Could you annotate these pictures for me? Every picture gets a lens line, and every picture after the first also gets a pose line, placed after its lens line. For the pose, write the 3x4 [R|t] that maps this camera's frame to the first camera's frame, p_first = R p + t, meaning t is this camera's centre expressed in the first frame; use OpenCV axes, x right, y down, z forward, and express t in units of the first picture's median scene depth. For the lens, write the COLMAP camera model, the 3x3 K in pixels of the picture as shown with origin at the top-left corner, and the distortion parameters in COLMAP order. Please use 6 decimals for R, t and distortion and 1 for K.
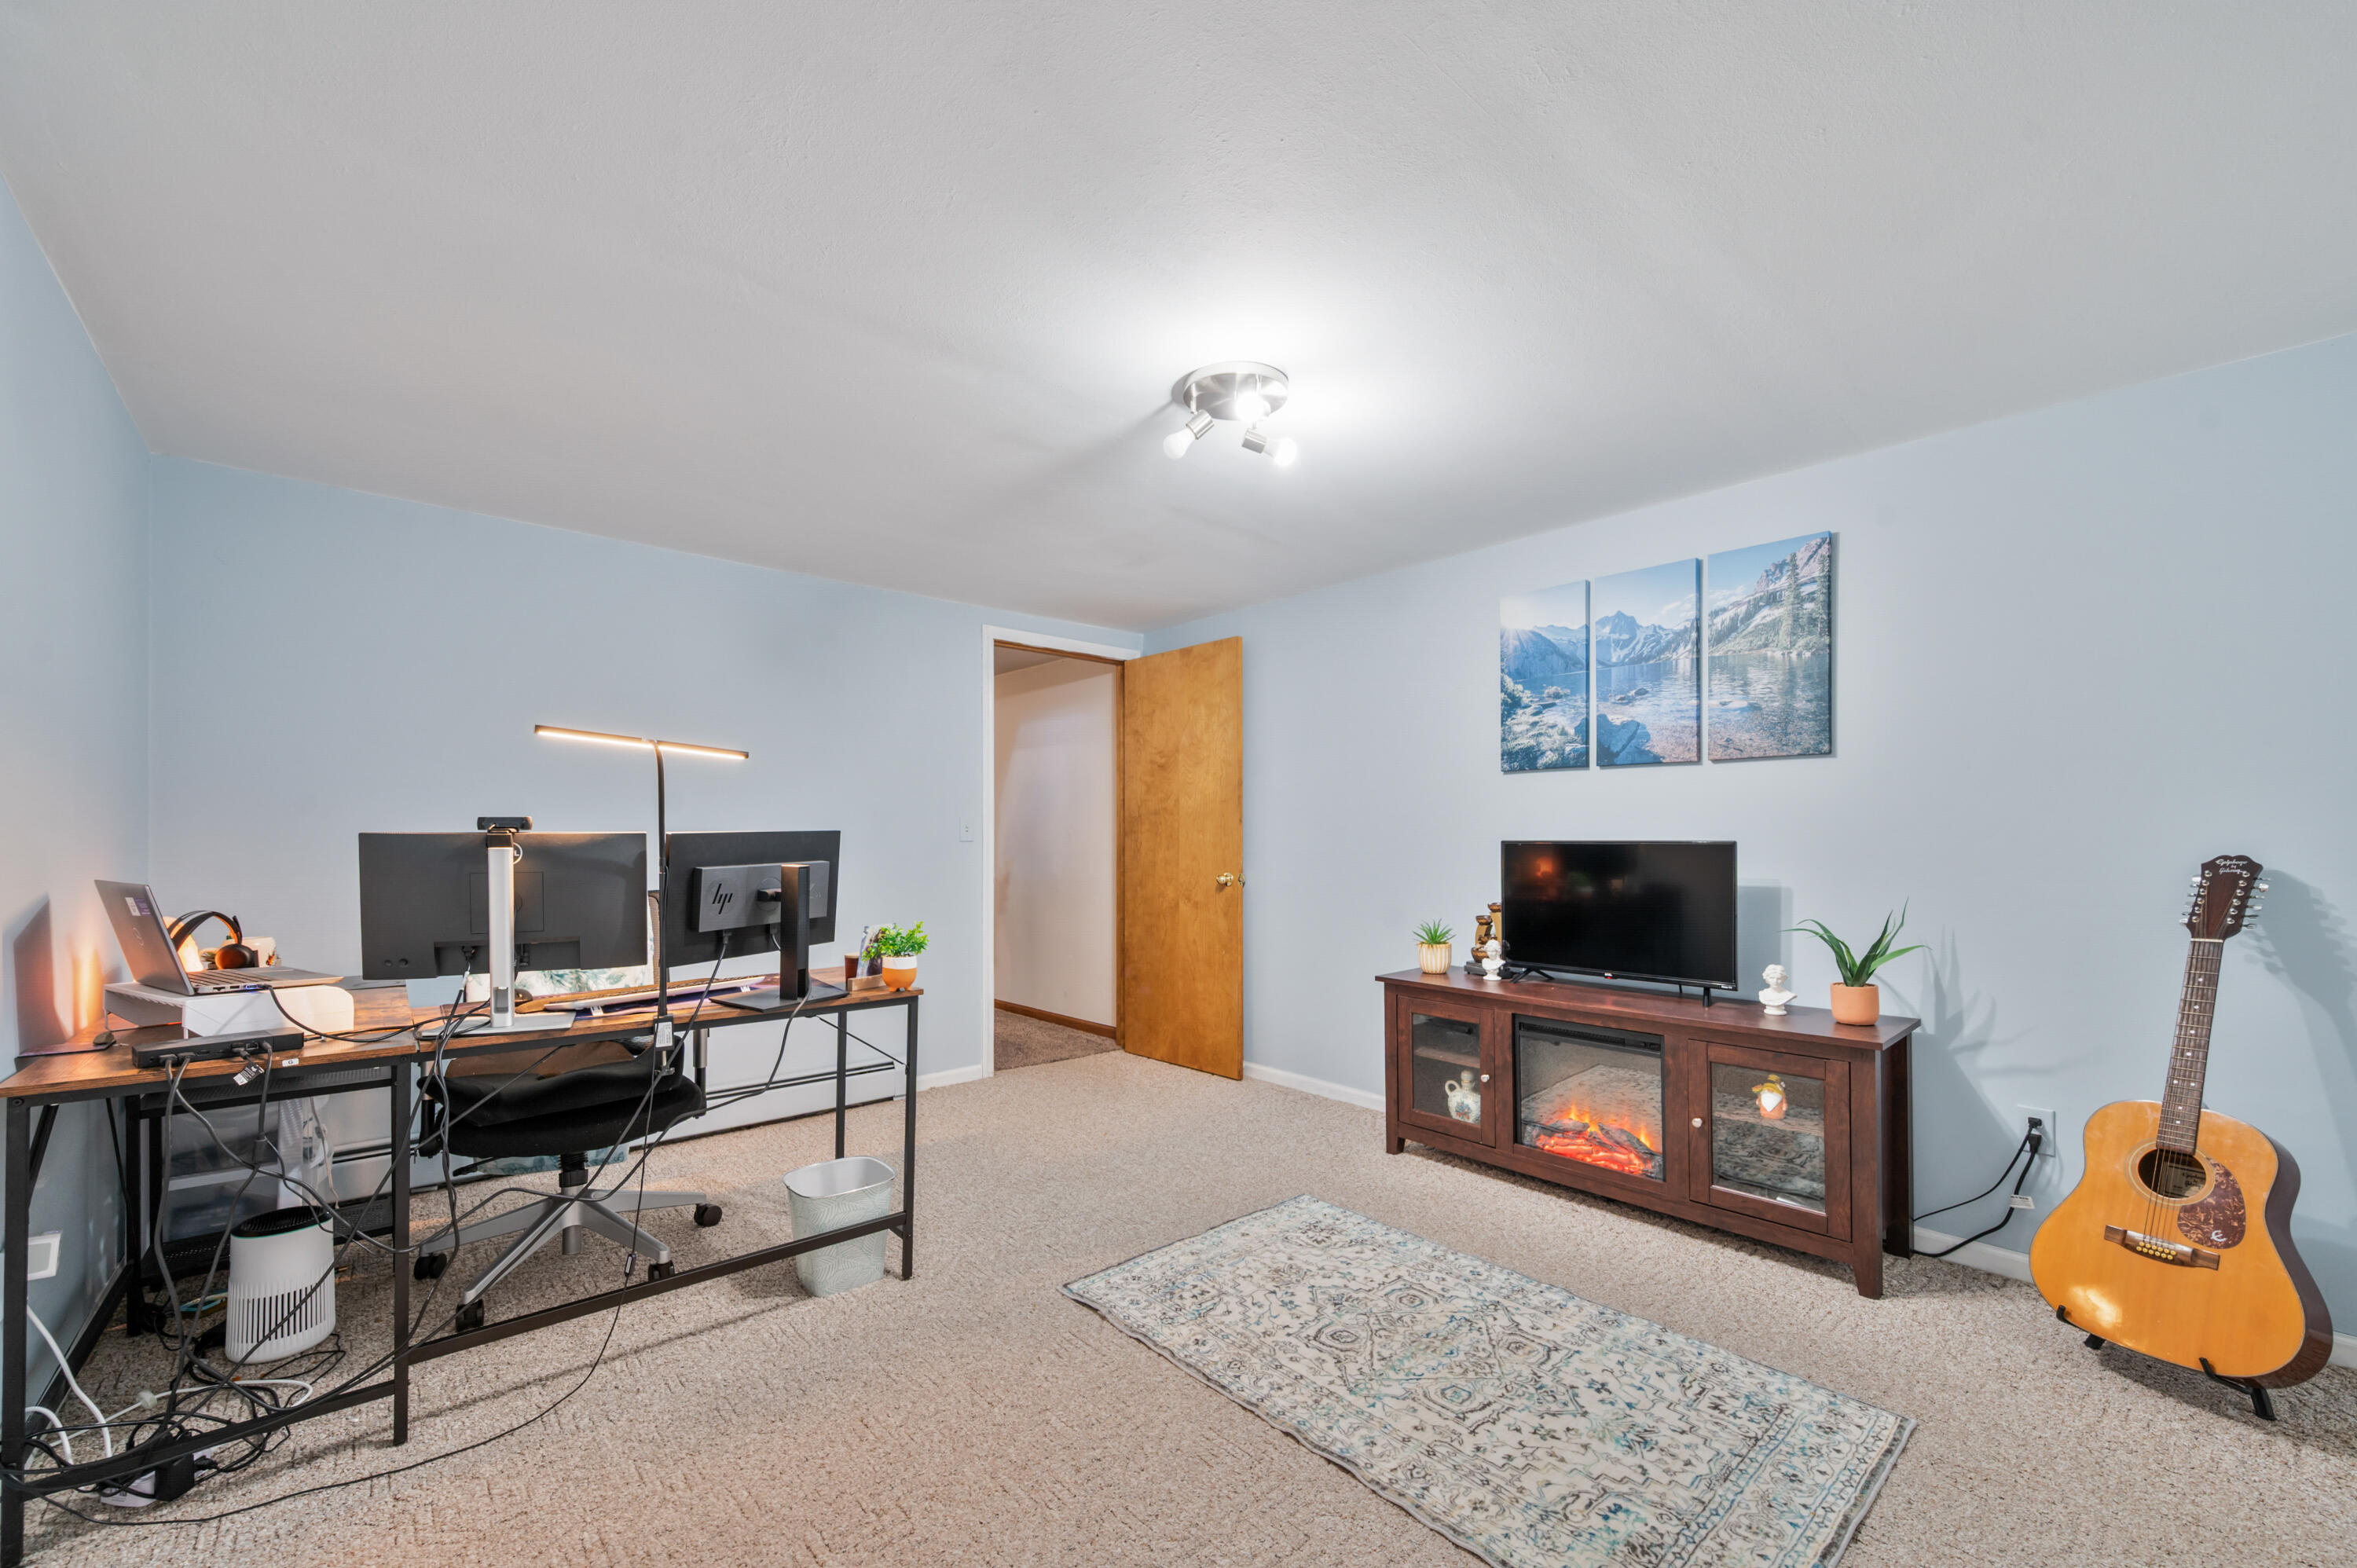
lens RADIAL K [[950.0, 0, 1185.9], [0, 950.0, 833.2], [0, 0, 1]] dist [0.000059, -0.000019]
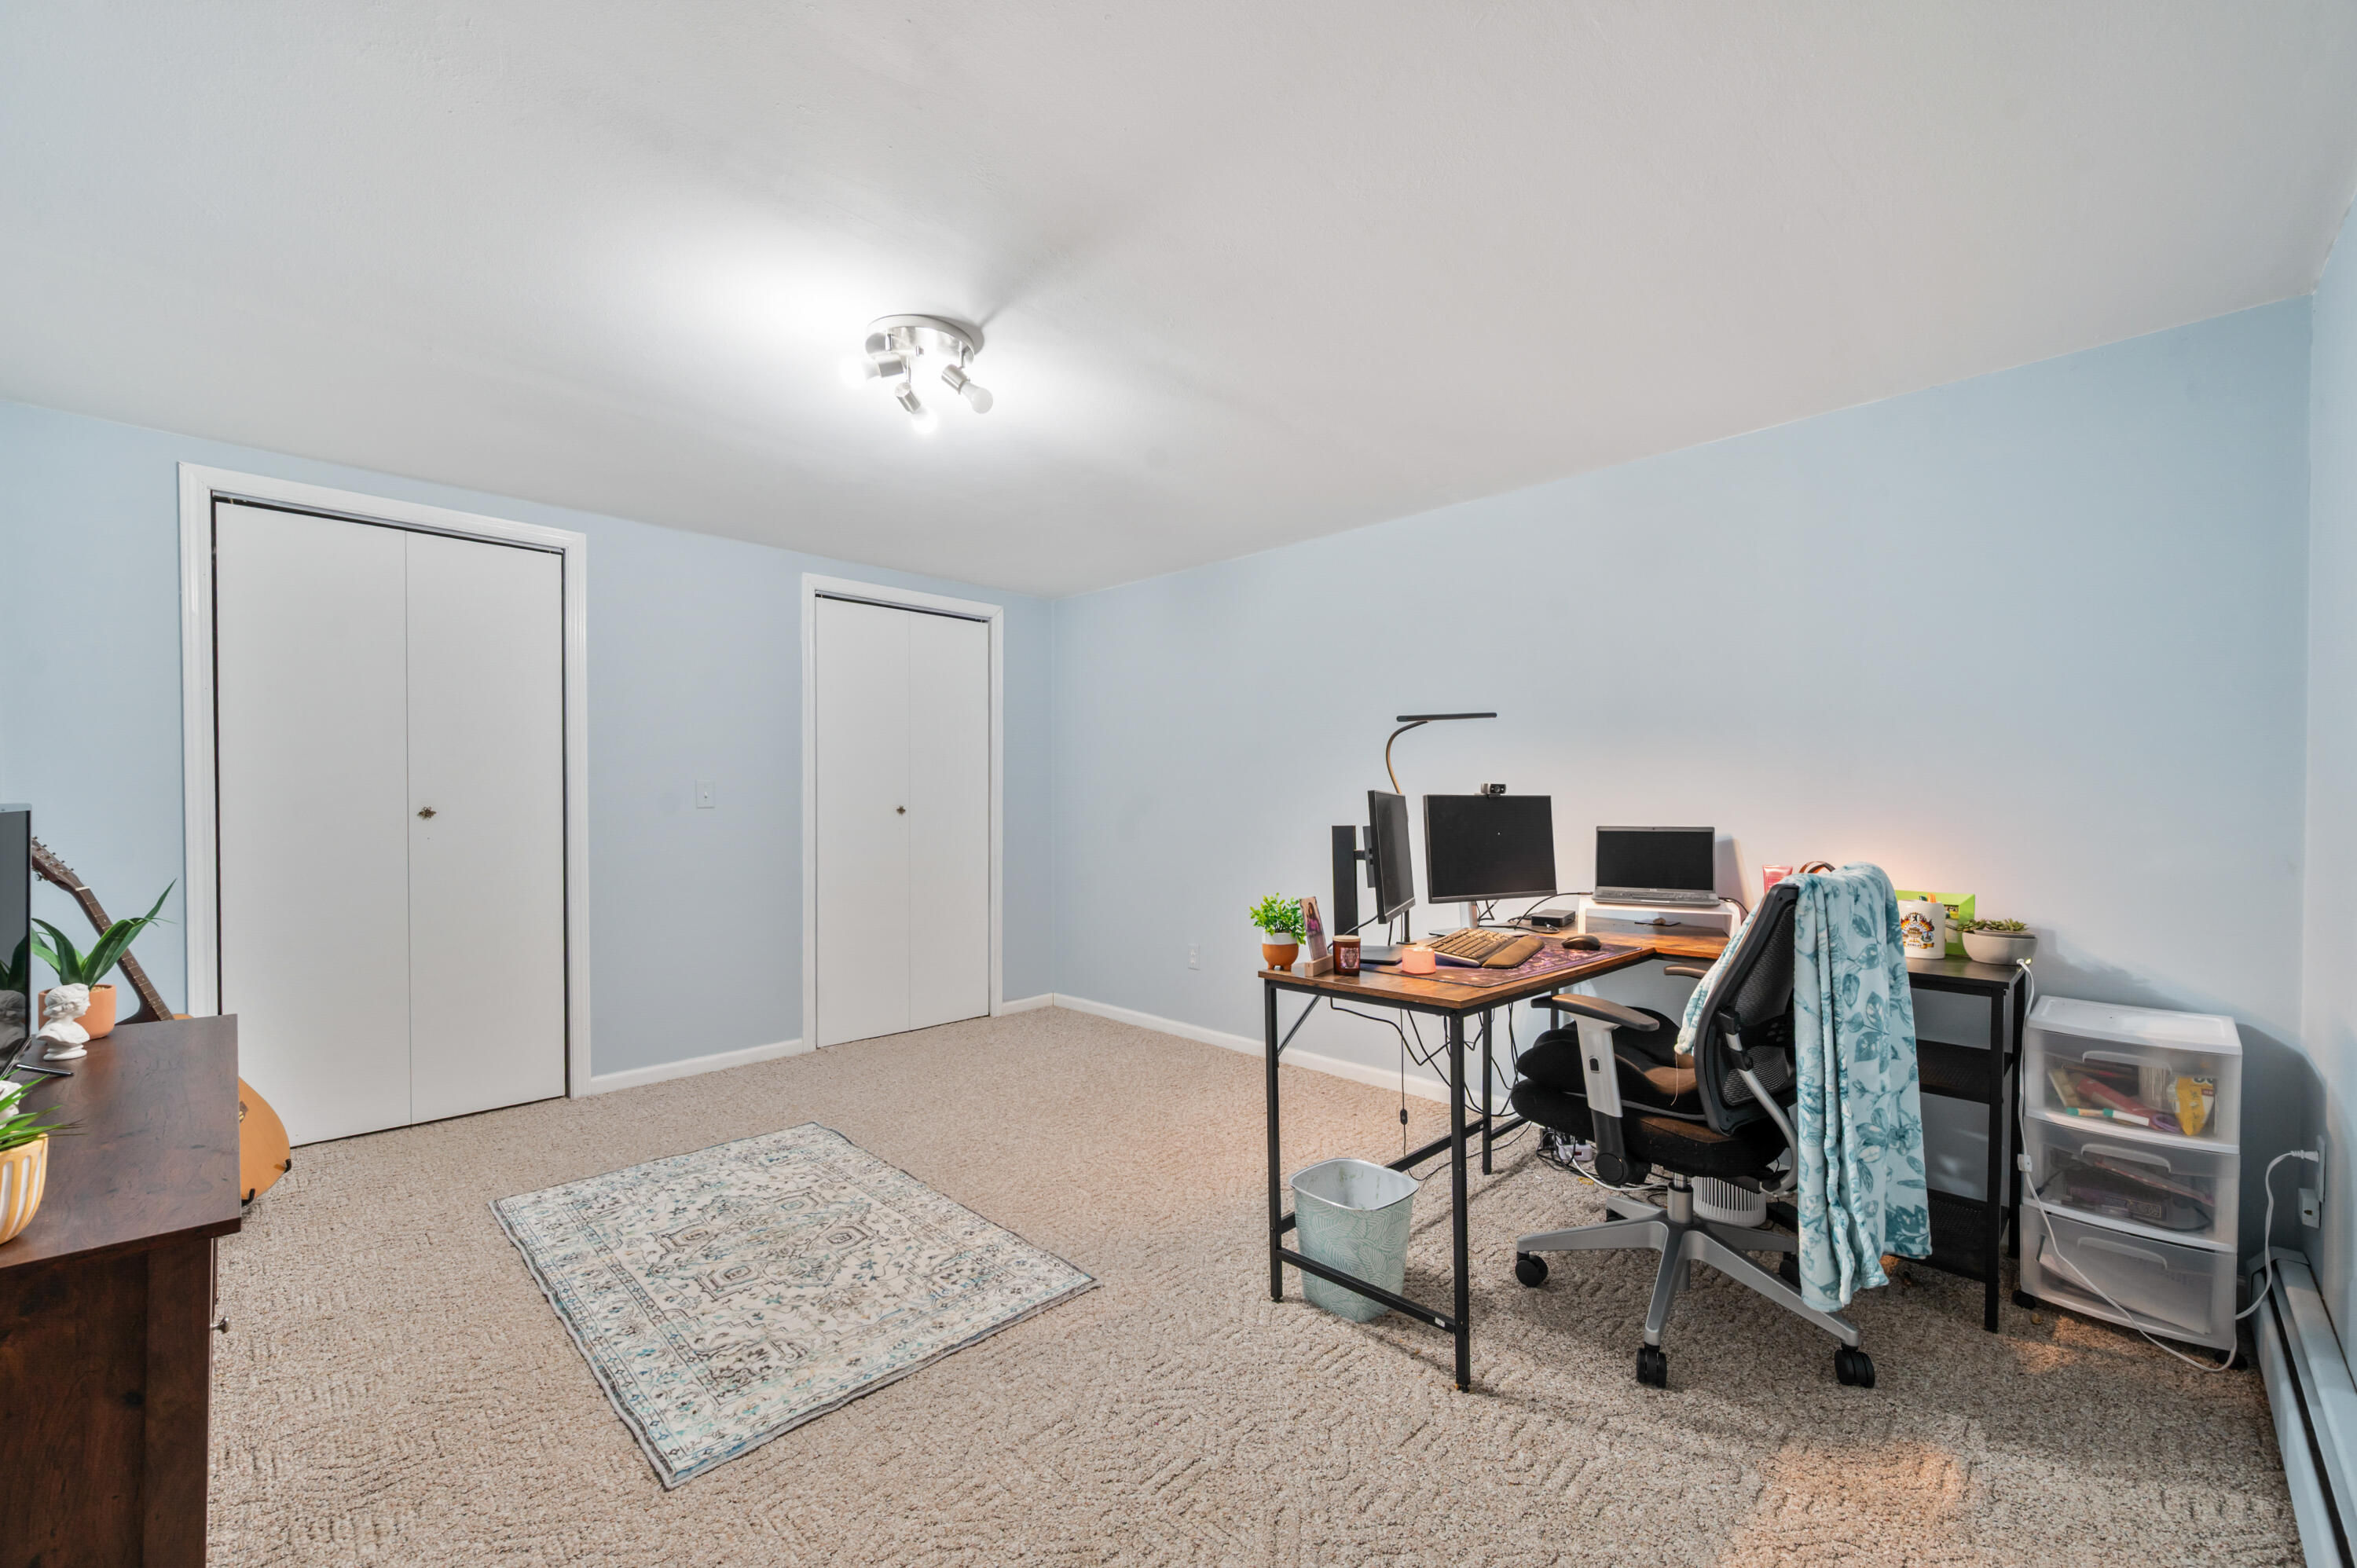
lens RADIAL K [[950.0, 0, 1178.3], [0, 950.0, 793.0], [0, 0, 1]] dist [0.000059, -0.000019]
pose [[-0.998503, 0.002601, -0.054630, -0.164385], [0.003002, 0.999969, -0.007264, 0.004747], [0.054610, -0.007417, -0.998480, 1.998412]]
